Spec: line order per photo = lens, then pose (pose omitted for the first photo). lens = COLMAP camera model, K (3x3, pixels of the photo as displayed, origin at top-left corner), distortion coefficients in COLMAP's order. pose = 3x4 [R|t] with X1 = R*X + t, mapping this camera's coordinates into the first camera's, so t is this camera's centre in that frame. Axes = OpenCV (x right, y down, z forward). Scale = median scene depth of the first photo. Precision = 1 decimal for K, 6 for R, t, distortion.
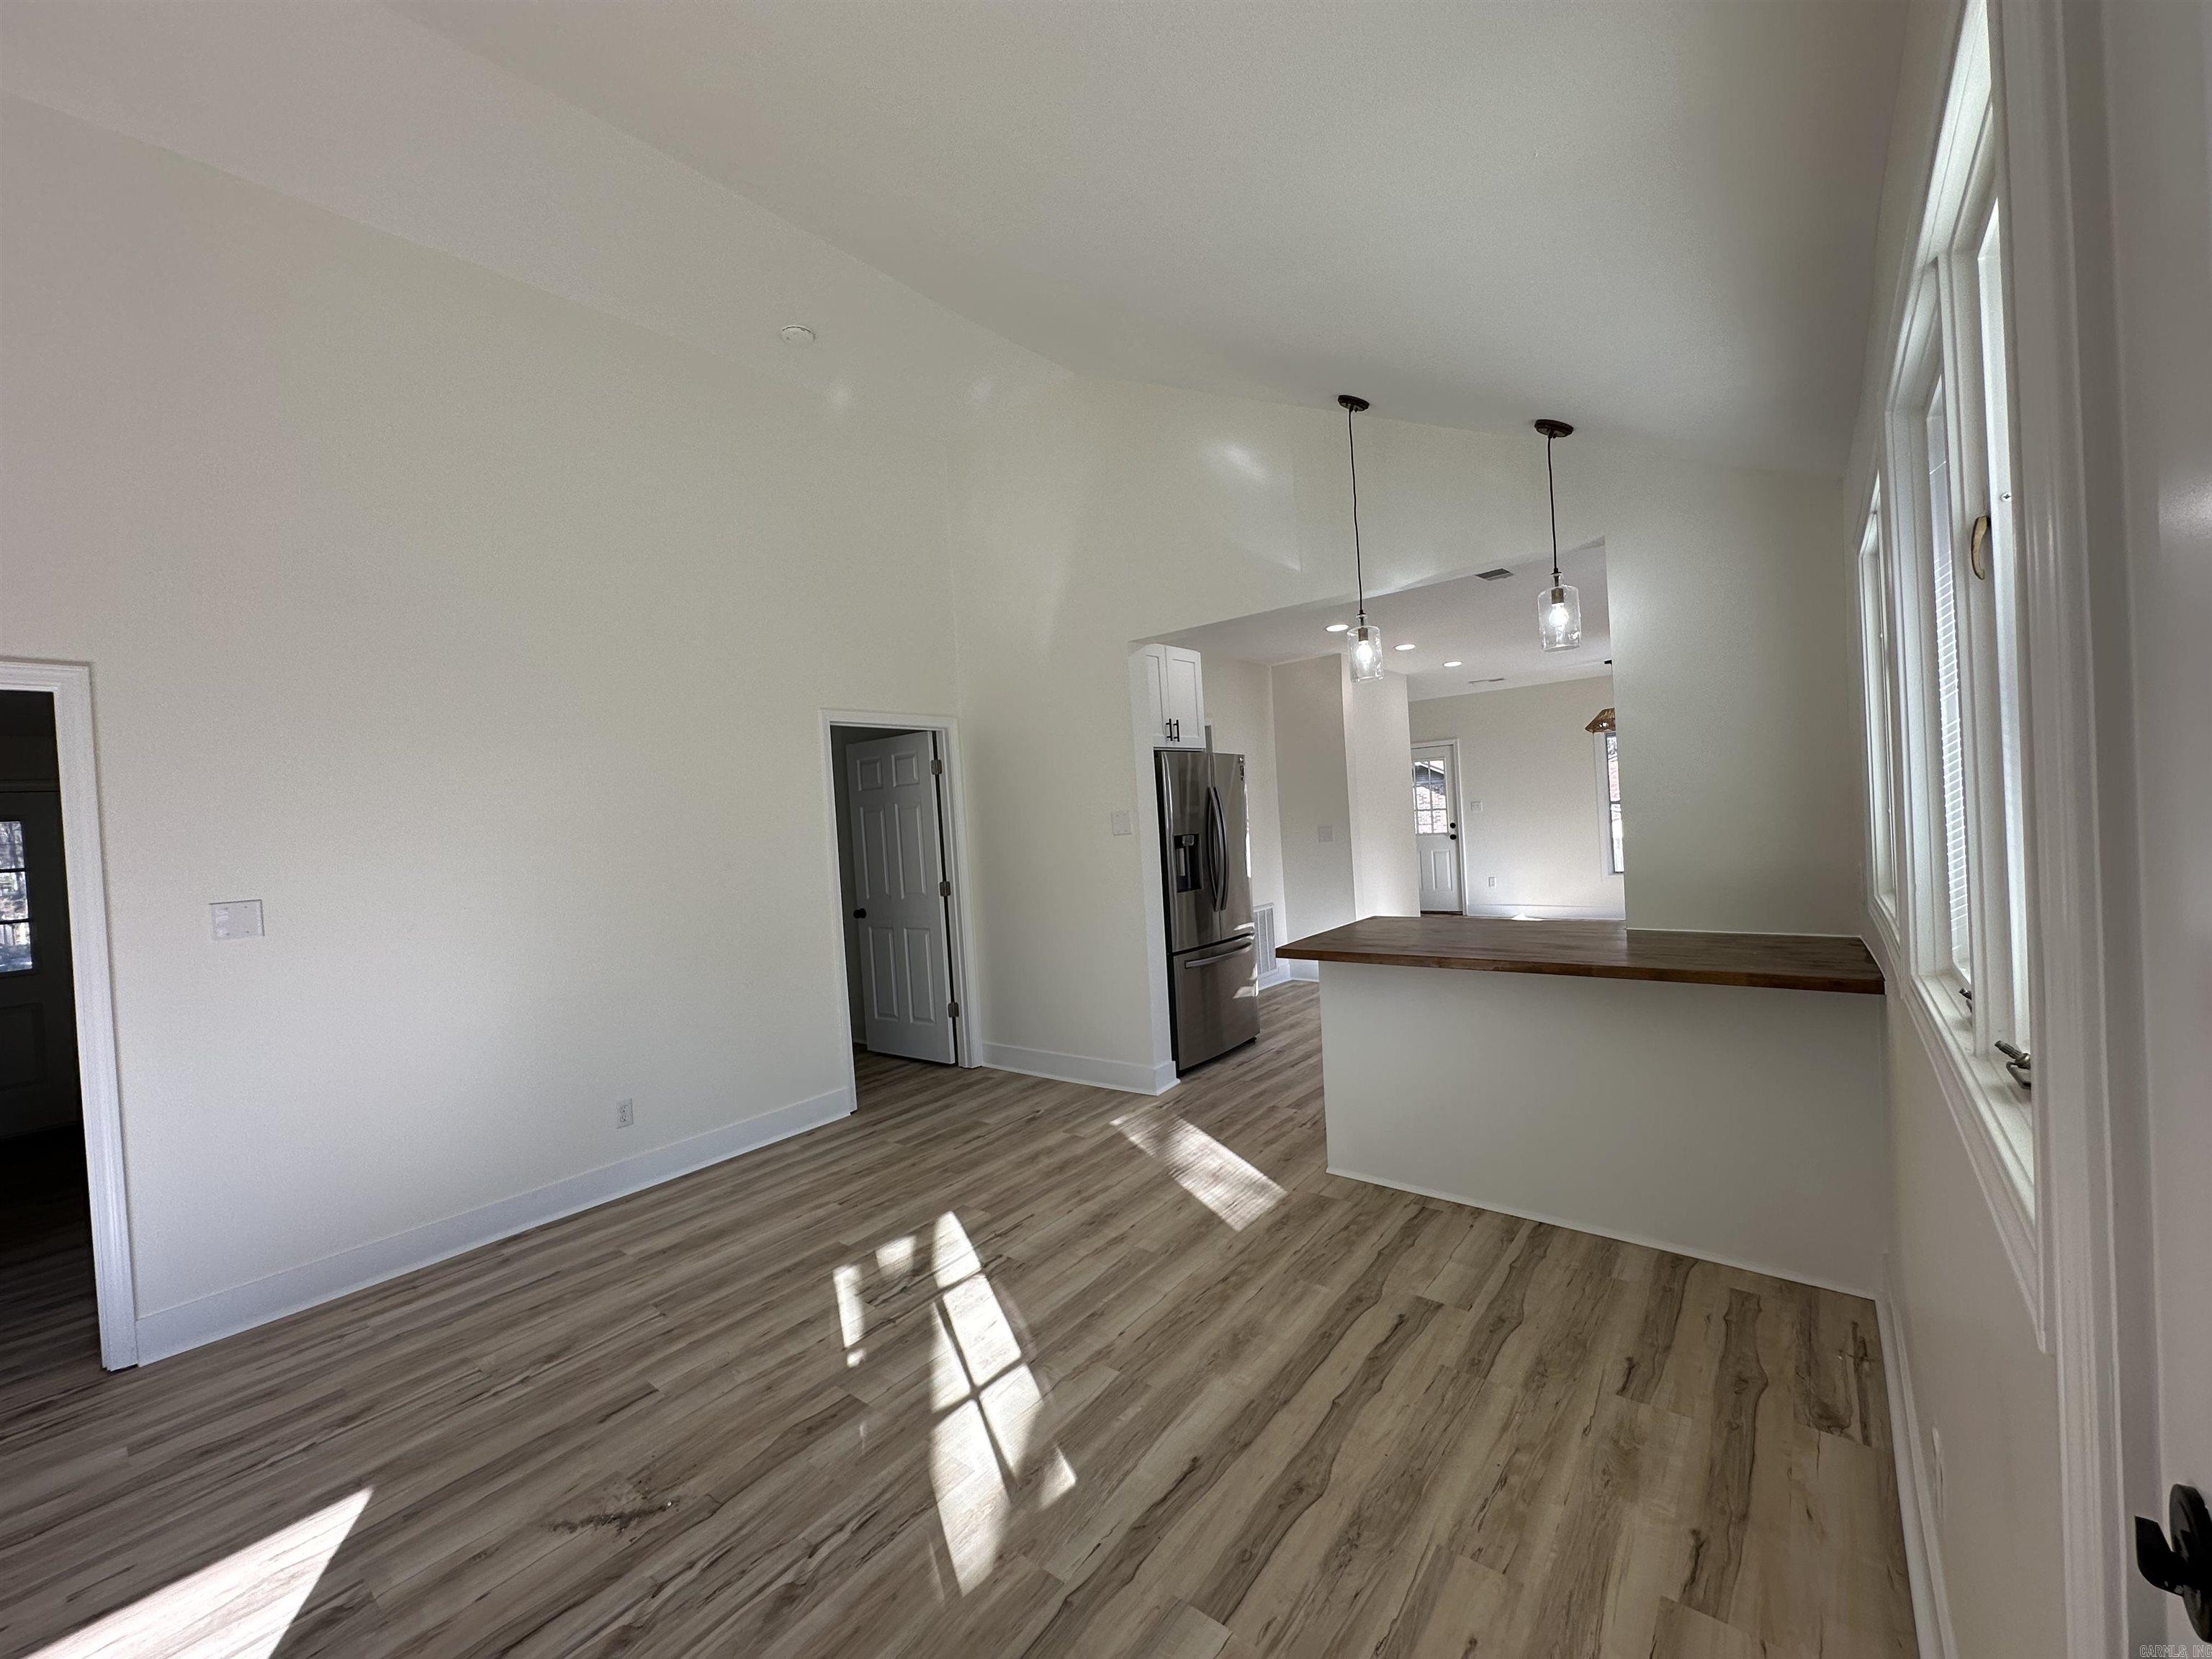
lens RADIAL K [[880.2, 0, 1103.1], [0, 880.2, 833.0], [0, 0, 1]] dist [-0.003949, 0.000709]
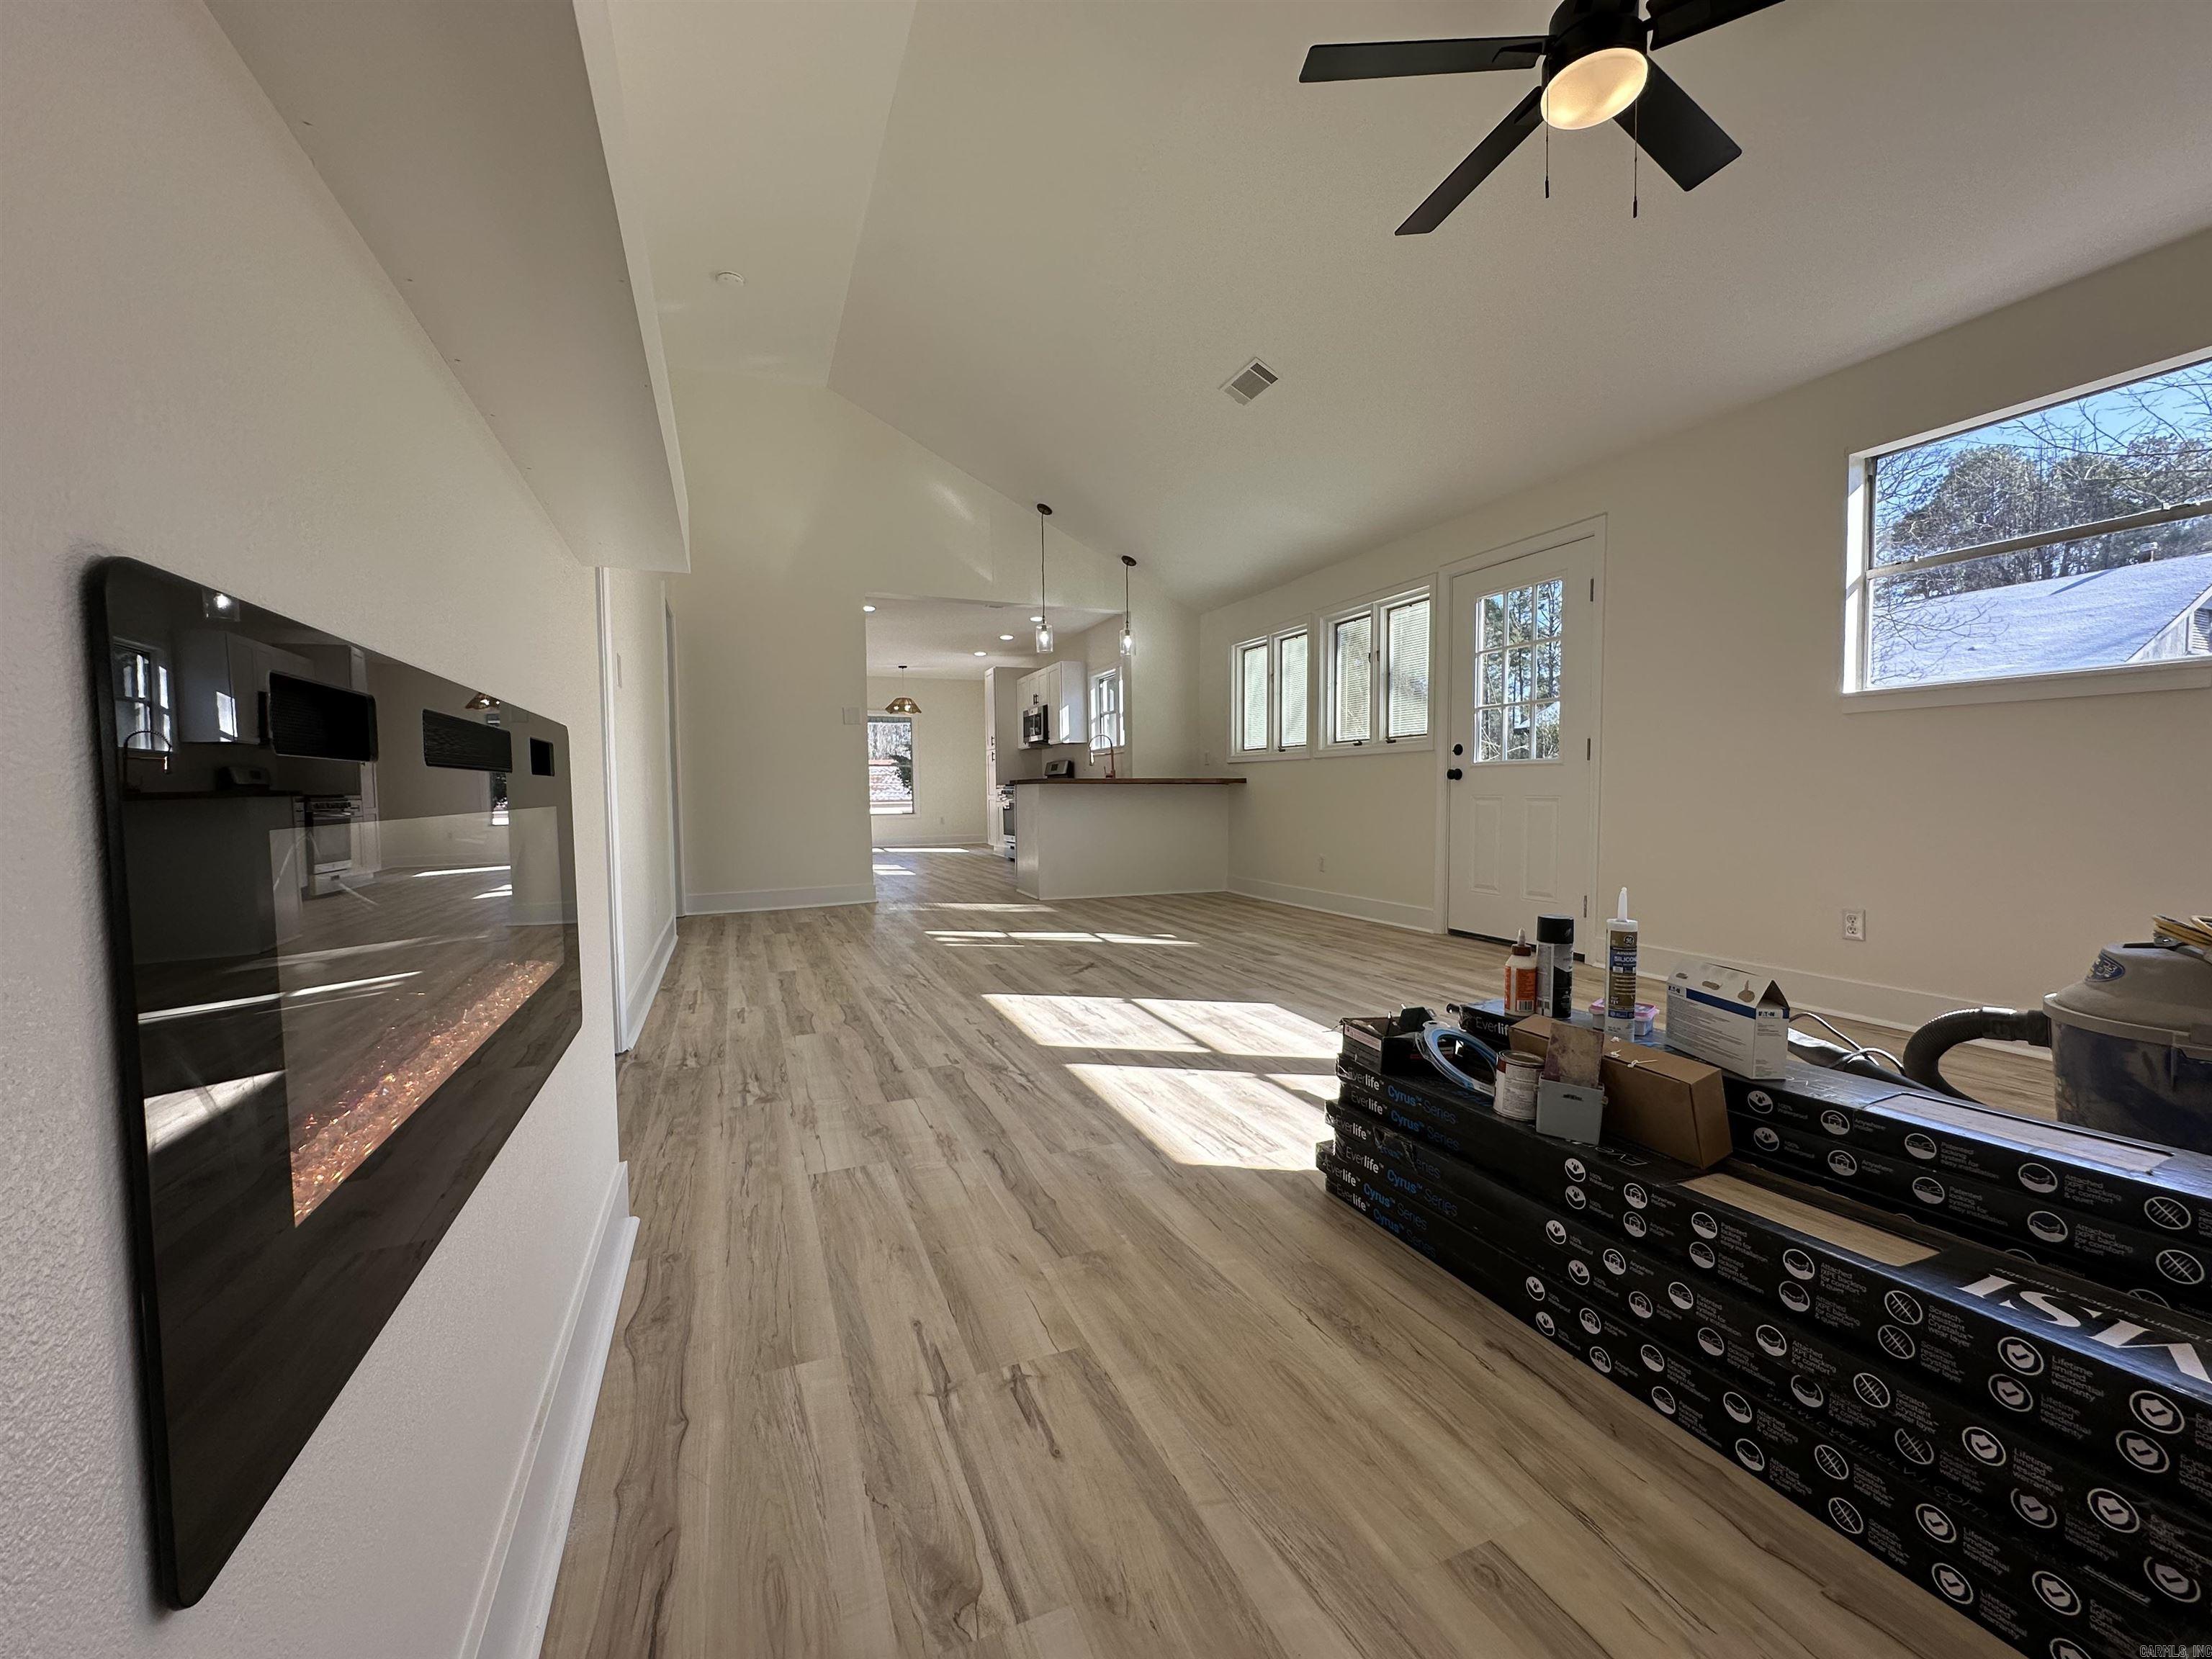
lens RADIAL K [[880.2, 0, 1101.4], [0, 880.2, 838.6], [0, 0, 1]] dist [-0.003949, 0.000709]
pose [[0.476833, 0.014145, 0.878880, -1.022454], [-0.009176, 0.999896, -0.011114, 0.197968], [-0.878946, -0.002765, 0.476914, -0.033128]]
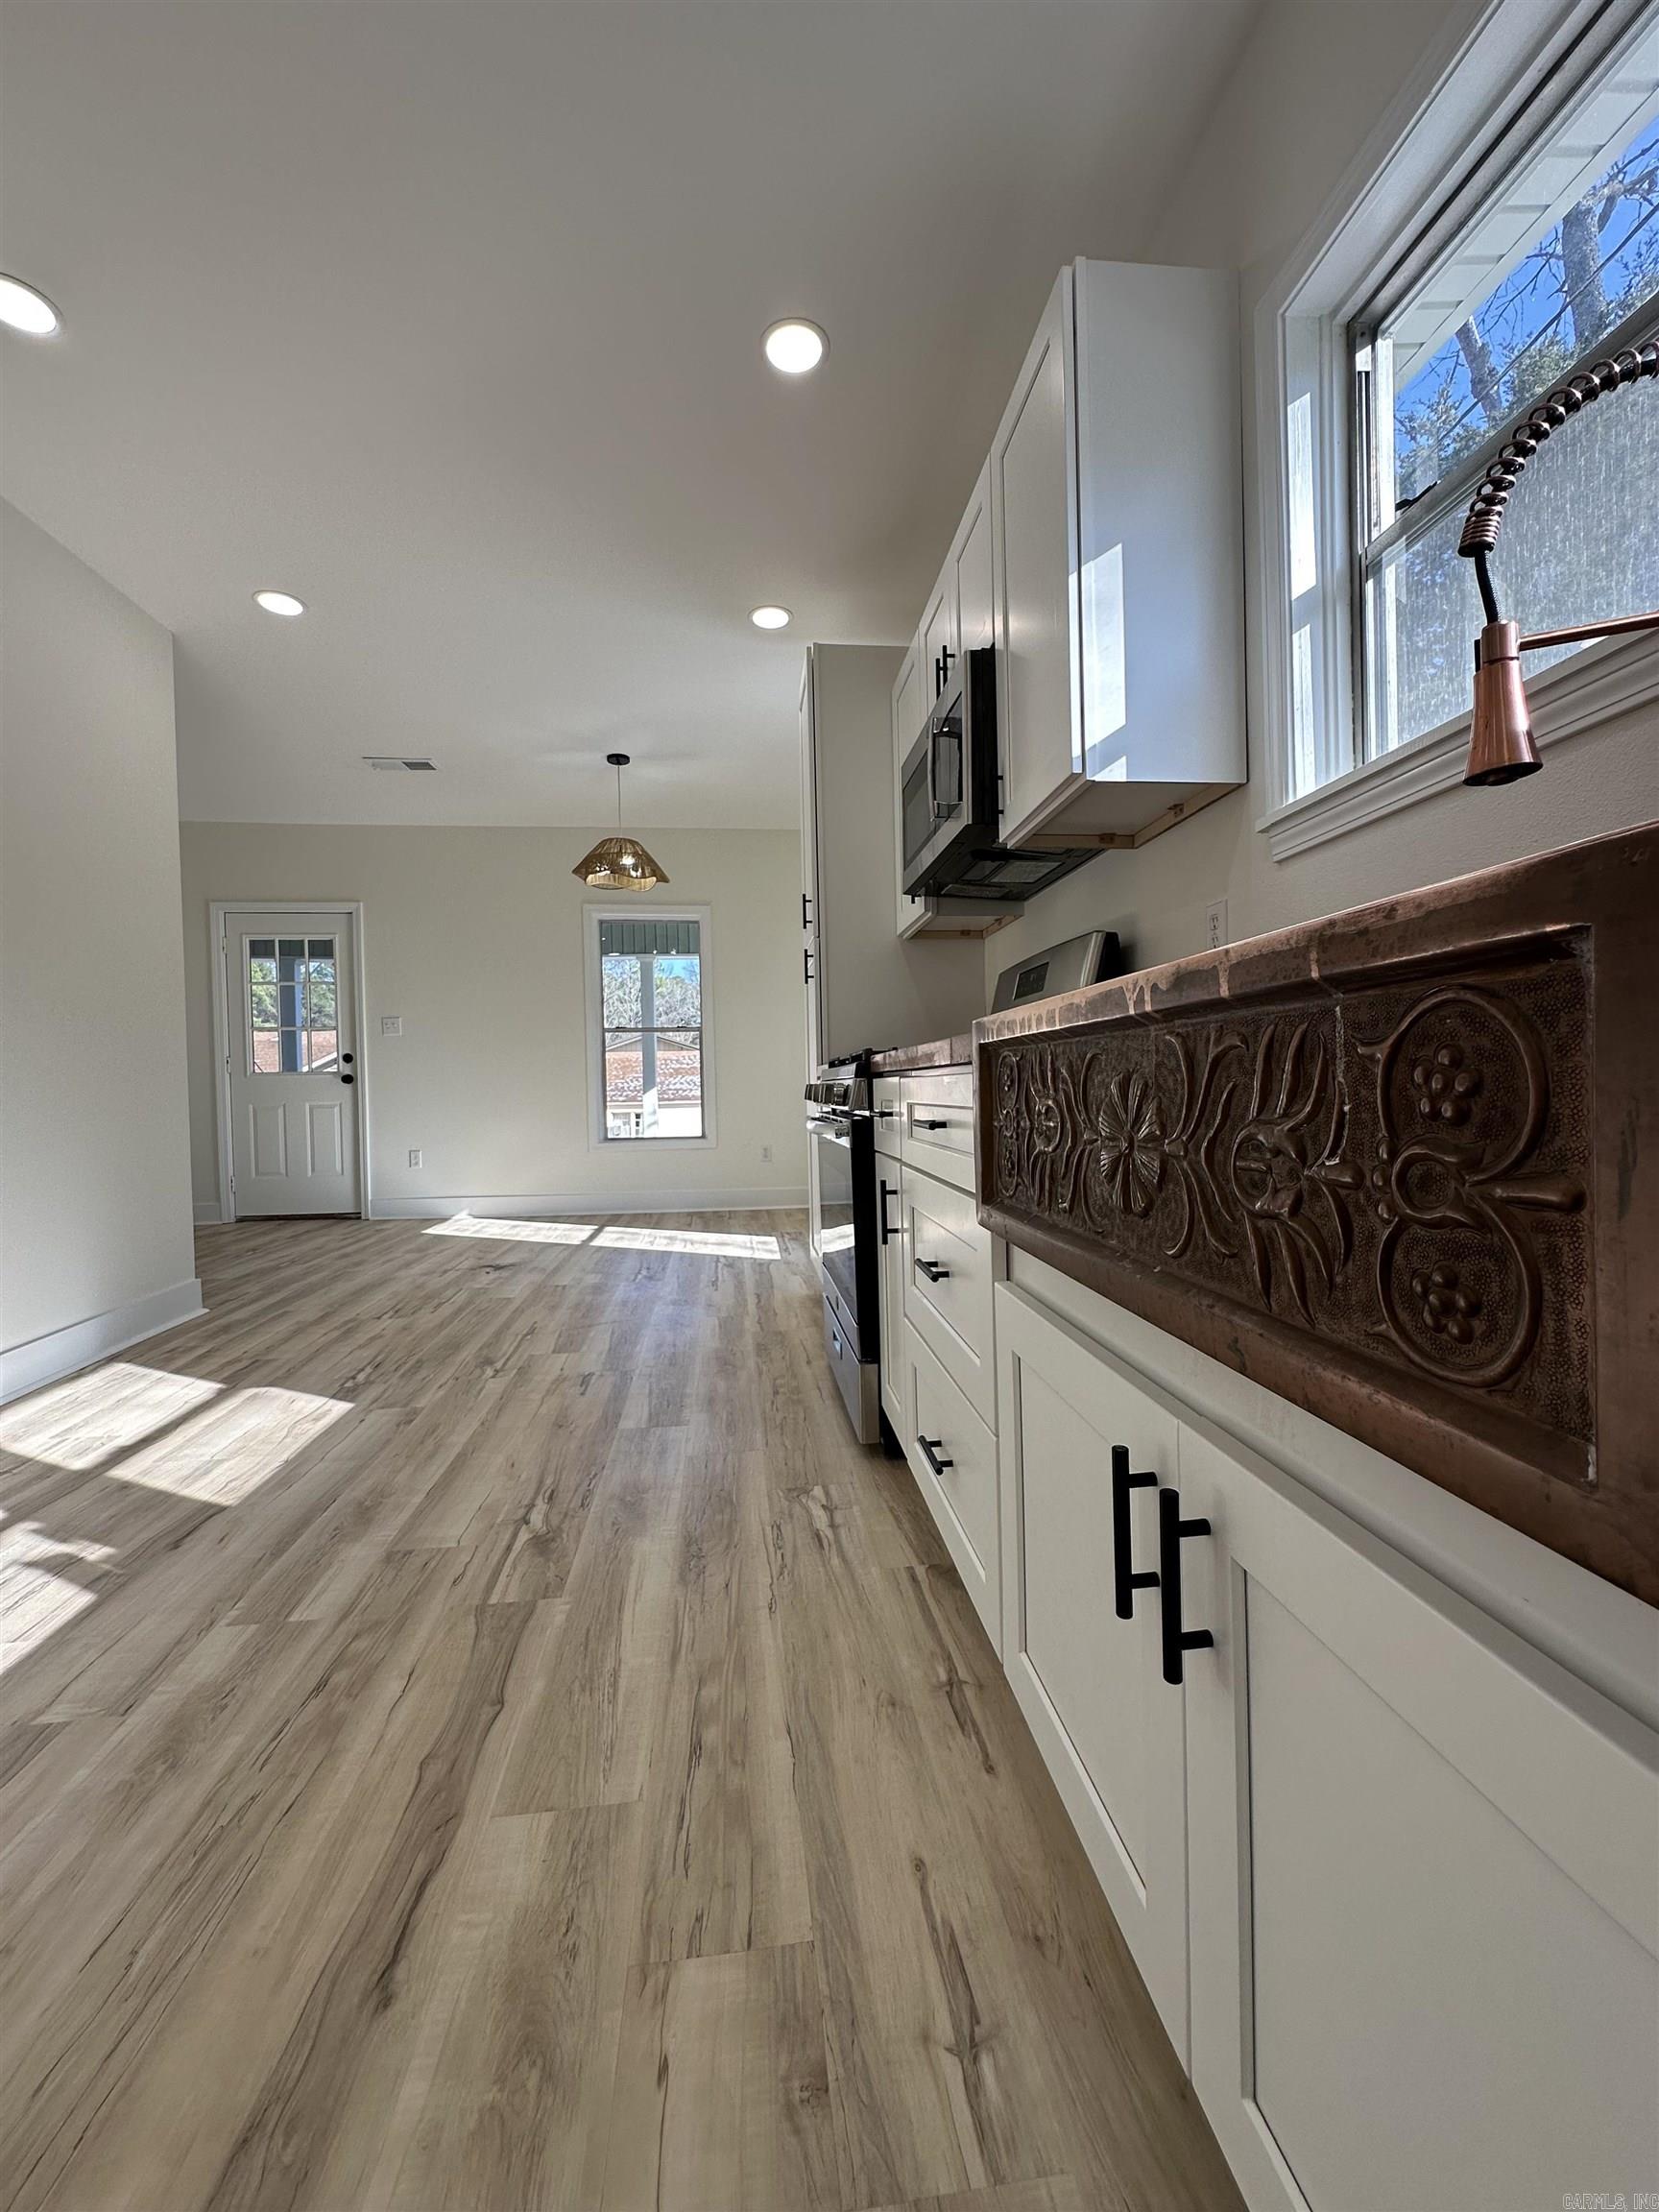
lens RADIAL K [[880.2, 0, 825.4], [0, 880.2, 1102.7], [0, 0, 1]] dist [-0.003949, 0.000709]
pose [[0.702175, 0.038968, 0.710938, 0.488720], [-0.016916, 0.999132, -0.038057, 0.080920], [-0.711804, 0.014697, 0.702225, 0.896149]]
